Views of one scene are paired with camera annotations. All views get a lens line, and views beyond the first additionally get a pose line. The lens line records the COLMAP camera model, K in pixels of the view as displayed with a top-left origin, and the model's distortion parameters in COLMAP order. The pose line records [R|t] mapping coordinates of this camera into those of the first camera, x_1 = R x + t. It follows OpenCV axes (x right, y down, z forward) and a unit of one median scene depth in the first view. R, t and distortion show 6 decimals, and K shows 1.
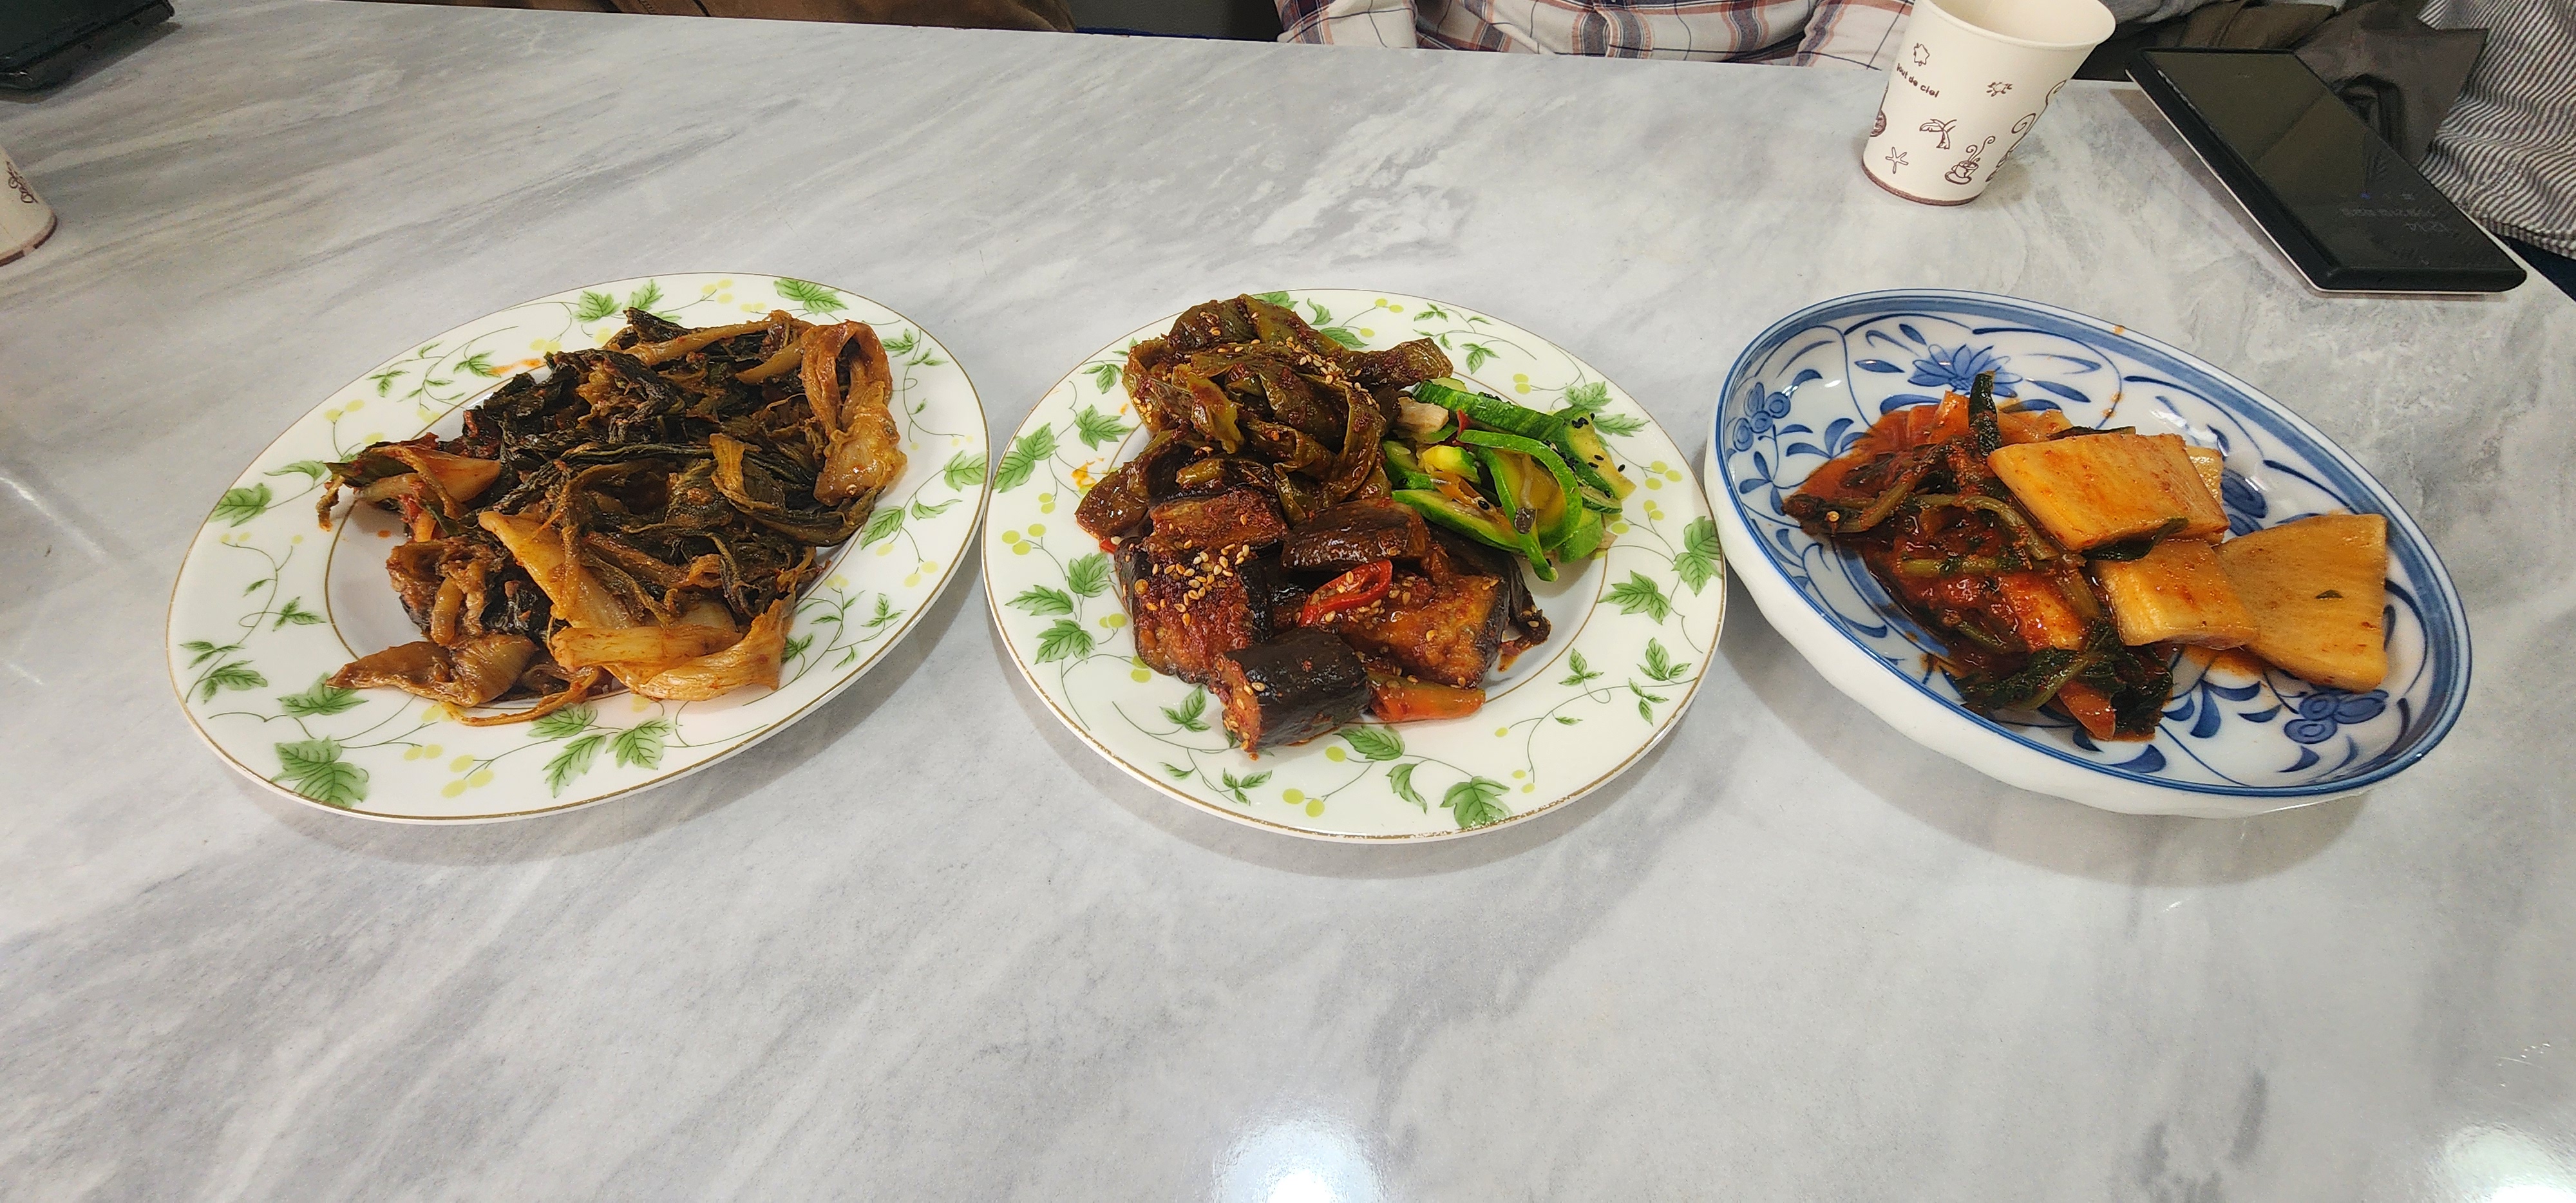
lens RADIAL K [[1072.1, 0, 1288.0], [0, 1072.1, 601.5], [0, 0, 1]] dist [0.000516, 0.000923]
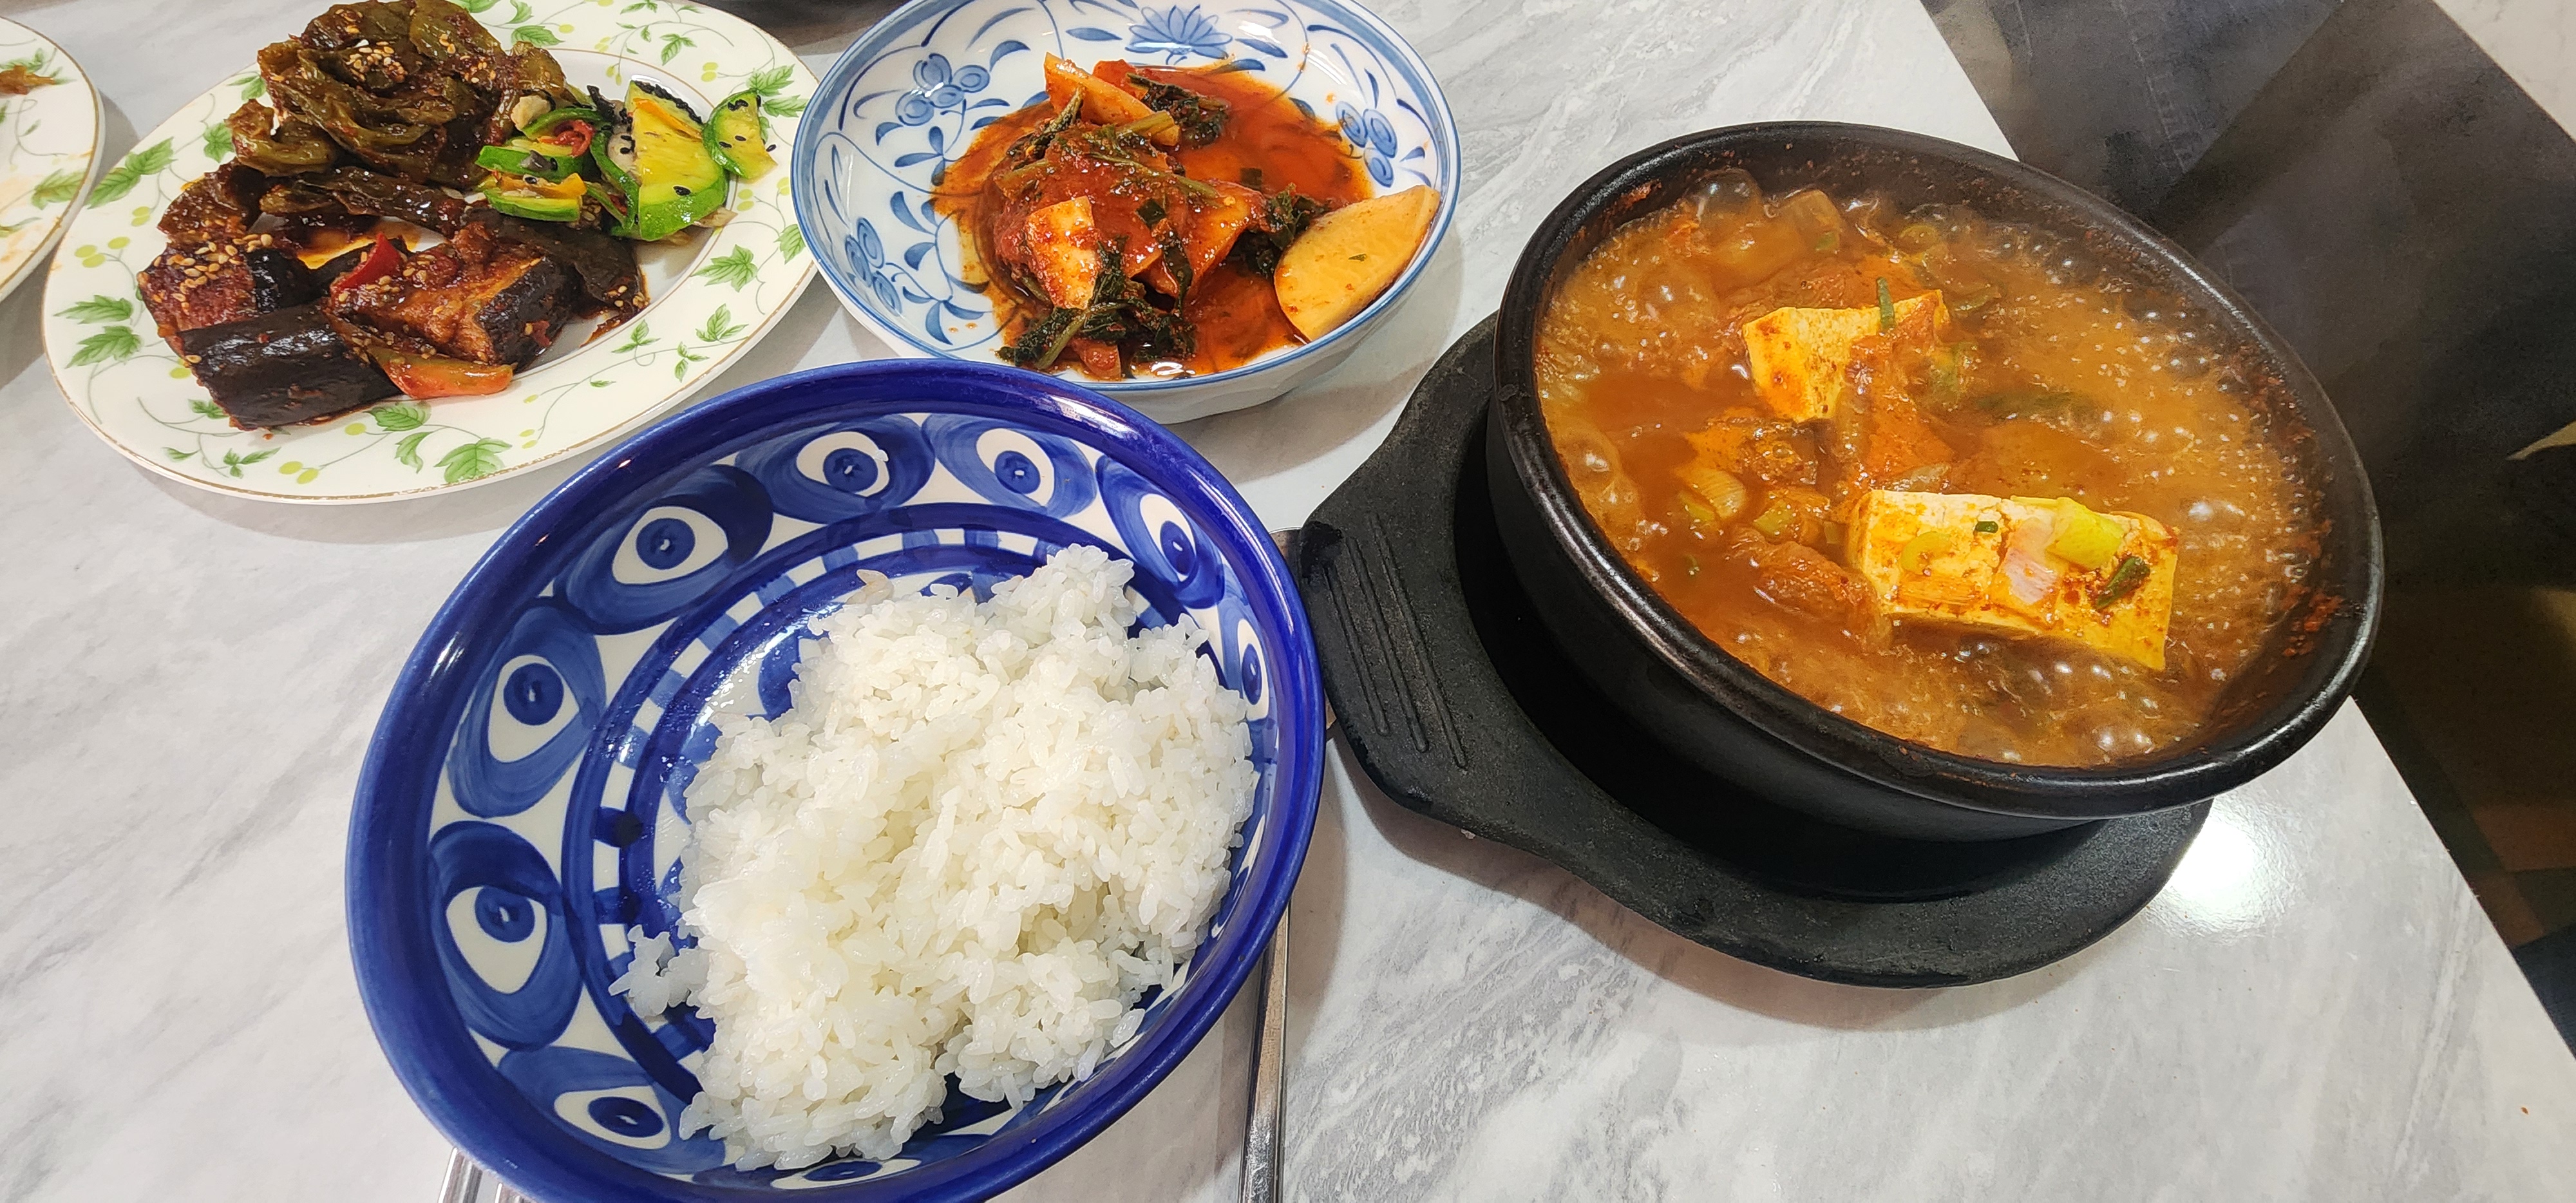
lens RADIAL K [[1072.1, 0, 1288.0], [0, 1072.1, 601.5], [0, 0, 1]] dist [0.000516, 0.000923]
pose [[0.995184, -0.085108, 0.048642, 0.819587], [0.075532, 0.982036, 0.172918, 0.180777], [-0.062485, -0.168411, 0.983734, -0.107162]]
